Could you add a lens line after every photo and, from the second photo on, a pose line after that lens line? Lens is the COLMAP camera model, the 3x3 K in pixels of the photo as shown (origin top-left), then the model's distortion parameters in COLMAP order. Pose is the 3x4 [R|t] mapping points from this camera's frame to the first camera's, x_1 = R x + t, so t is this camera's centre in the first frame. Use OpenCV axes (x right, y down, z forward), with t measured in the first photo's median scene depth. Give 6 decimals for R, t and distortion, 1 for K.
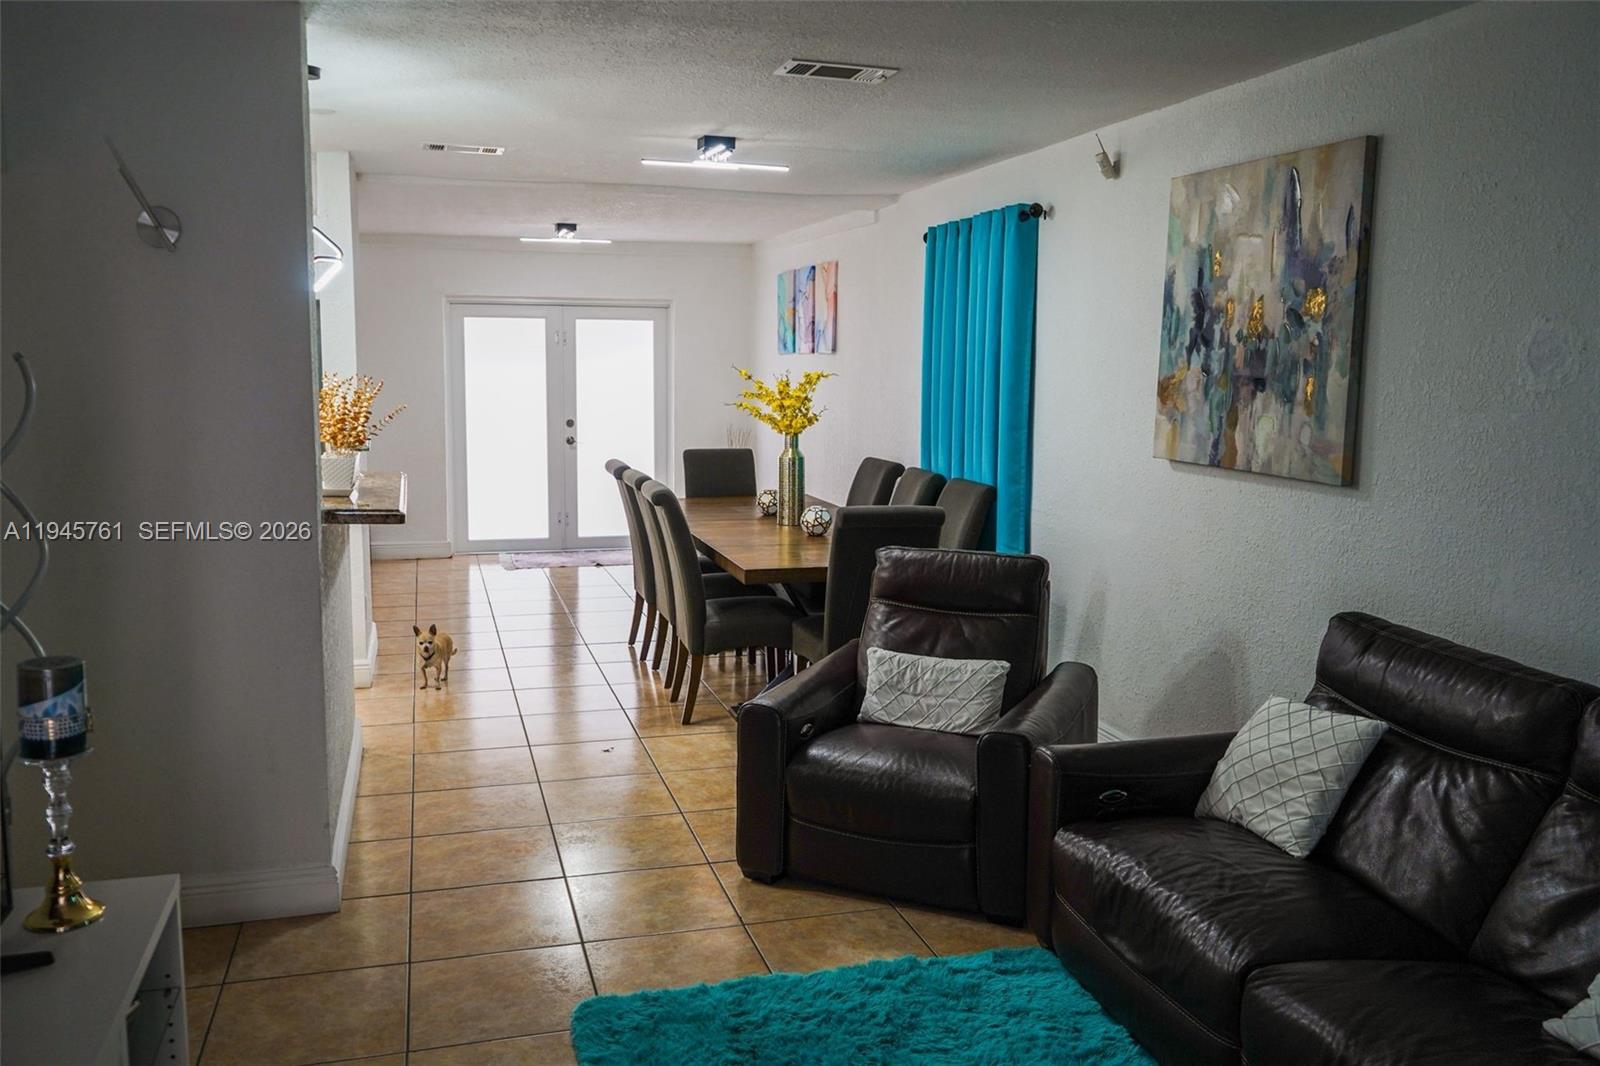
lens RADIAL K [[1275.1, 0, 803.7], [0, 1275.1, 532.2], [0, 0, 1]] dist [-0.025154, 0.017786]
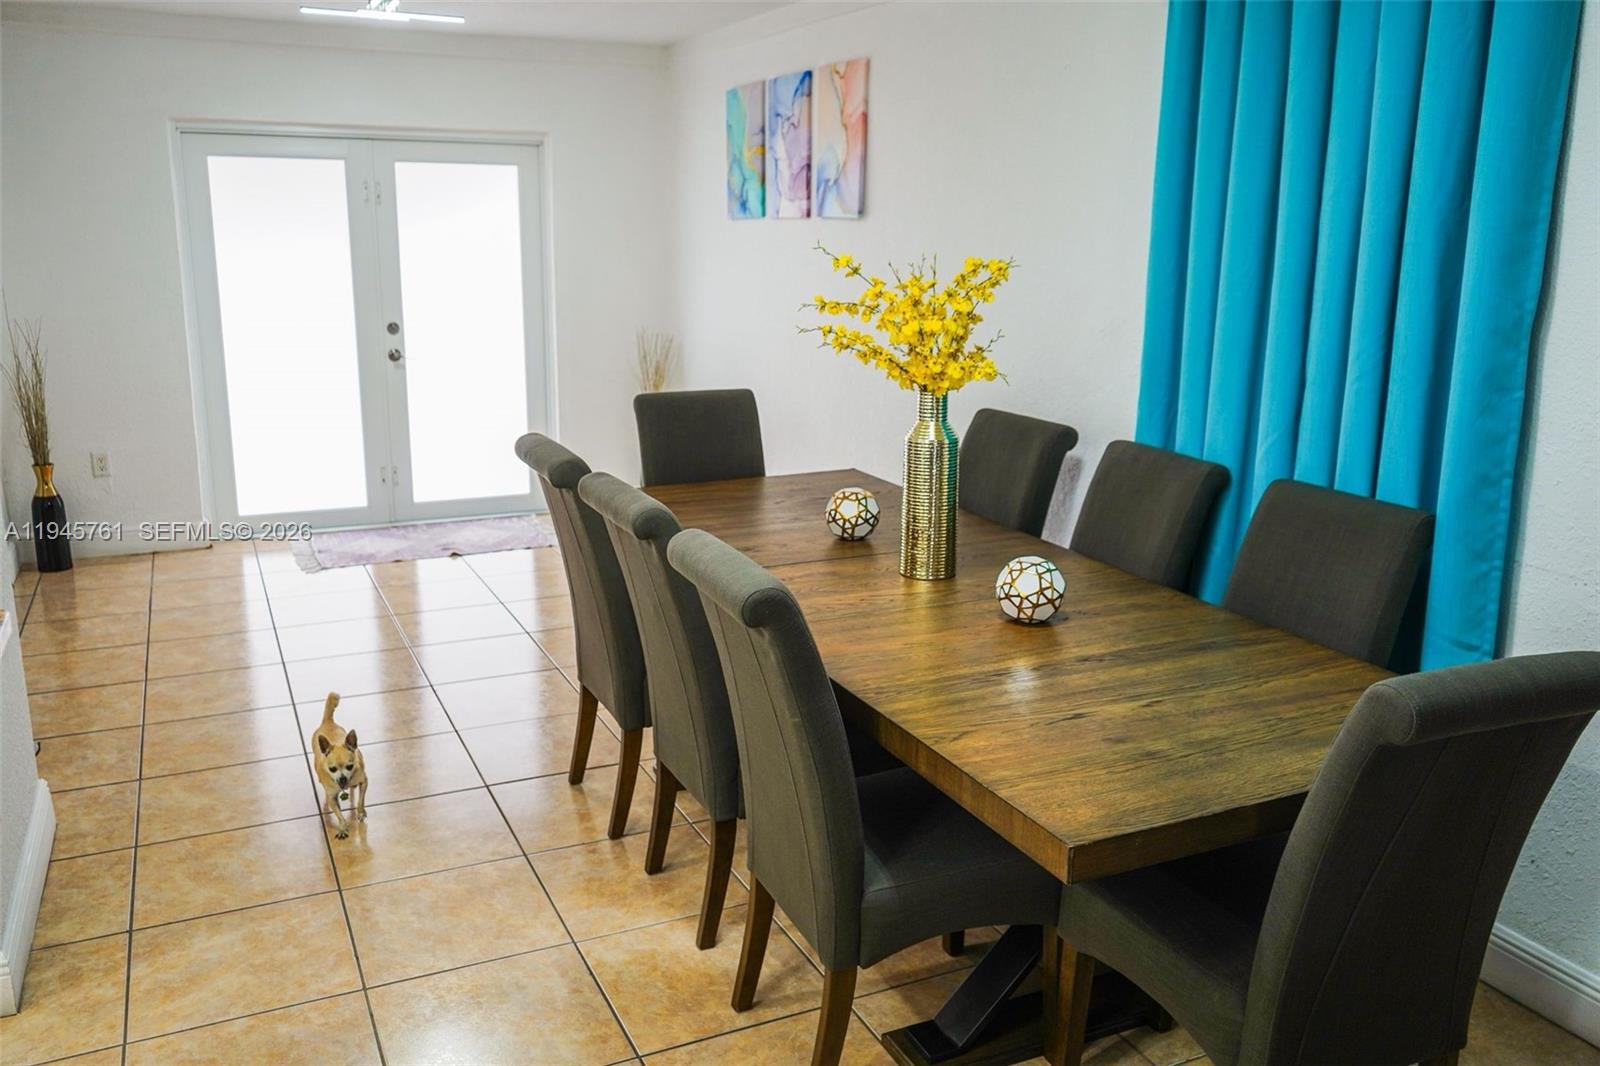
lens RADIAL K [[1275.1, 0, 803.7], [0, 1275.1, 532.2], [0, 0, 1]] dist [-0.025154, 0.017786]
pose [[0.987289, -0.035723, 0.154866, -0.093260], [0.019651, 0.994373, 0.104097, -0.052230], [-0.157713, -0.099731, 0.982436, 0.372561]]
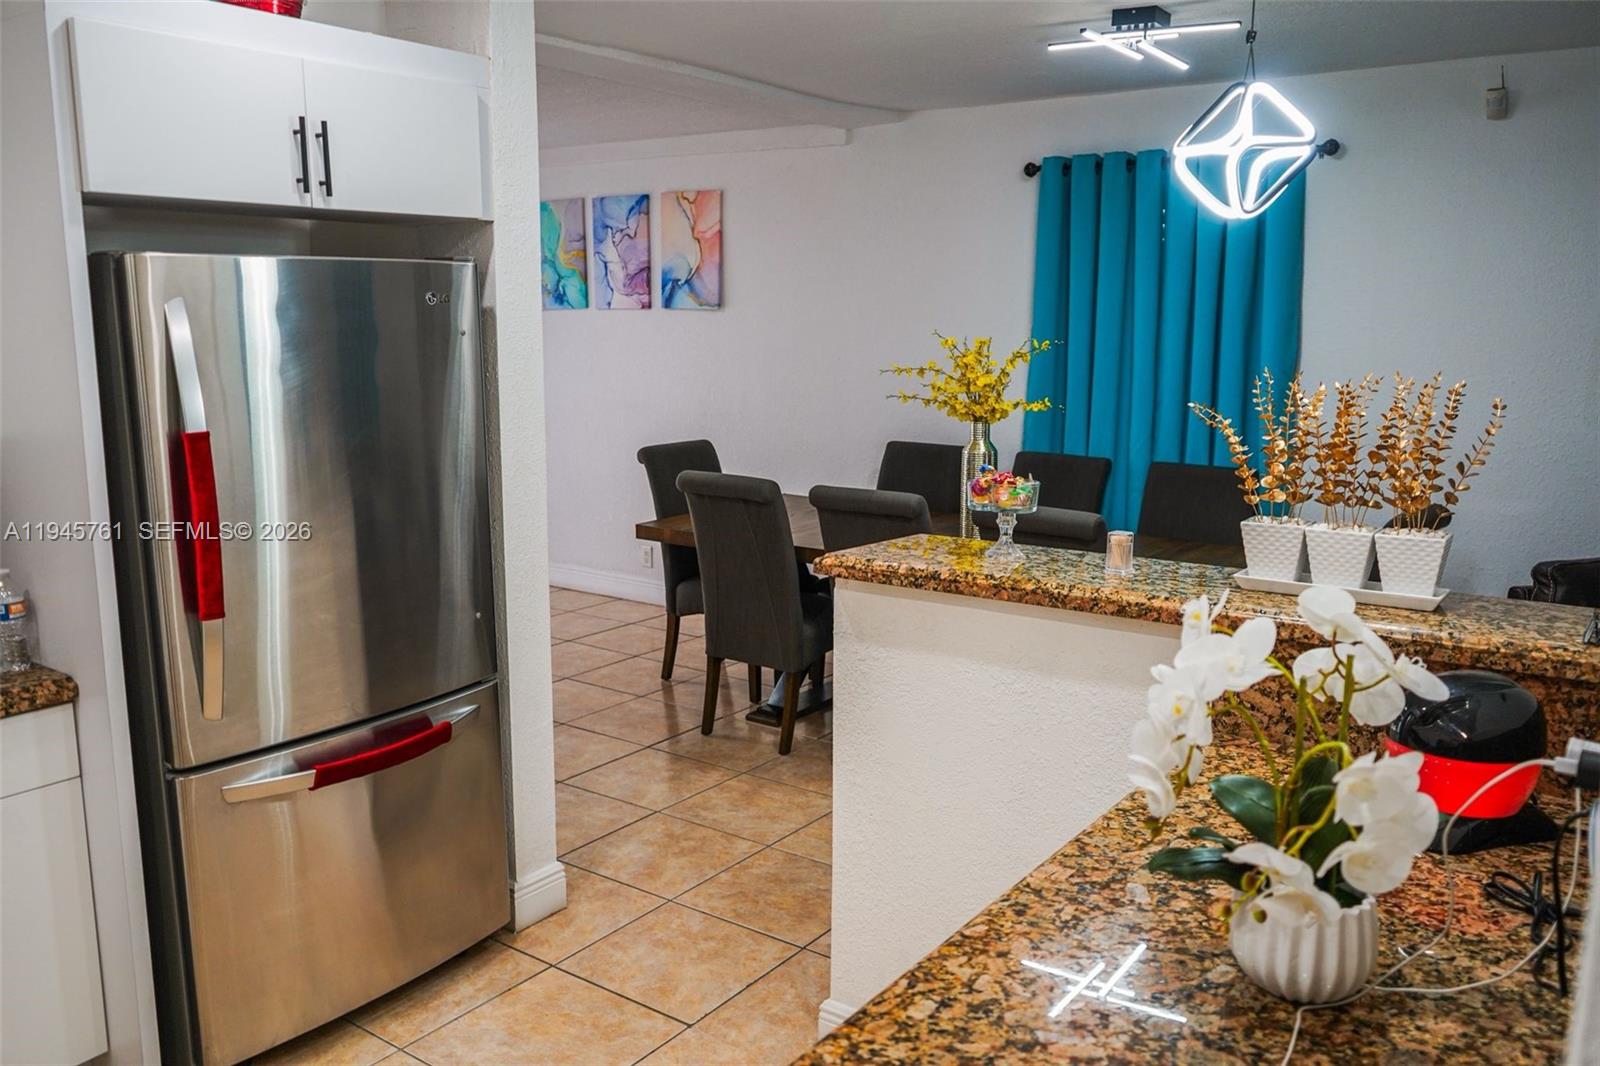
lens RADIAL K [[1275.1, 0, 803.7], [0, 1275.1, 532.2], [0, 0, 1]] dist [-0.025154, 0.017786]
pose [[0.790129, -0.115158, 0.602025, -0.391399], [0.087794, 0.993328, 0.074782, -0.053909], [-0.606620, -0.006233, 0.794968, 0.319448]]
